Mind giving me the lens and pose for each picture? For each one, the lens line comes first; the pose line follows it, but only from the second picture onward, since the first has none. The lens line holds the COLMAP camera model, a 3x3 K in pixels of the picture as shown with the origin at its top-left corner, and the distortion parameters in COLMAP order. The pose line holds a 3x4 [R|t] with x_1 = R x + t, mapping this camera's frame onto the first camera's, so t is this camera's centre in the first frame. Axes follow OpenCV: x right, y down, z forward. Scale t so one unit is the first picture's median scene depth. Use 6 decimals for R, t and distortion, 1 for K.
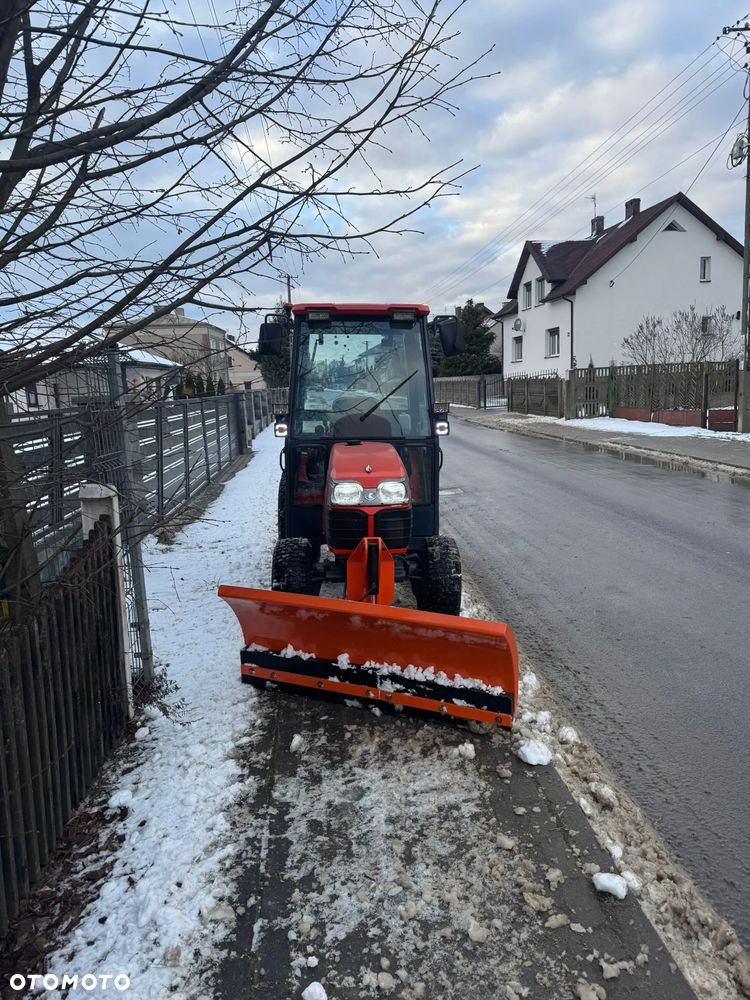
lens RADIAL K [[697.9, 0, 361.6], [0, 697.9, 497.0], [0, 0, 1]] dist [0.022440, -0.006803]
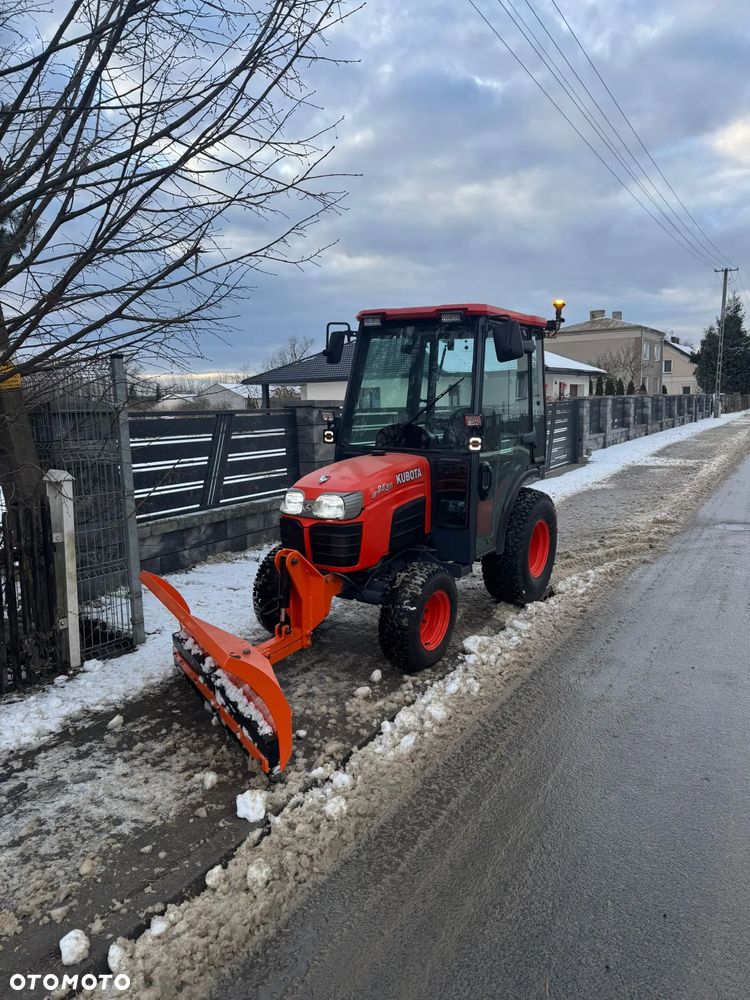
lens RADIAL K [[691.2, 0, 375.0], [0, 691.2, 500.0], [0, 0, 1]] dist [0.000453, -0.001552]
pose [[0.812768, 0.101889, -0.573609, 0.767164], [-0.101604, 0.994289, 0.032647, -0.064143], [0.573659, 0.031747, 0.818479, 0.320569]]
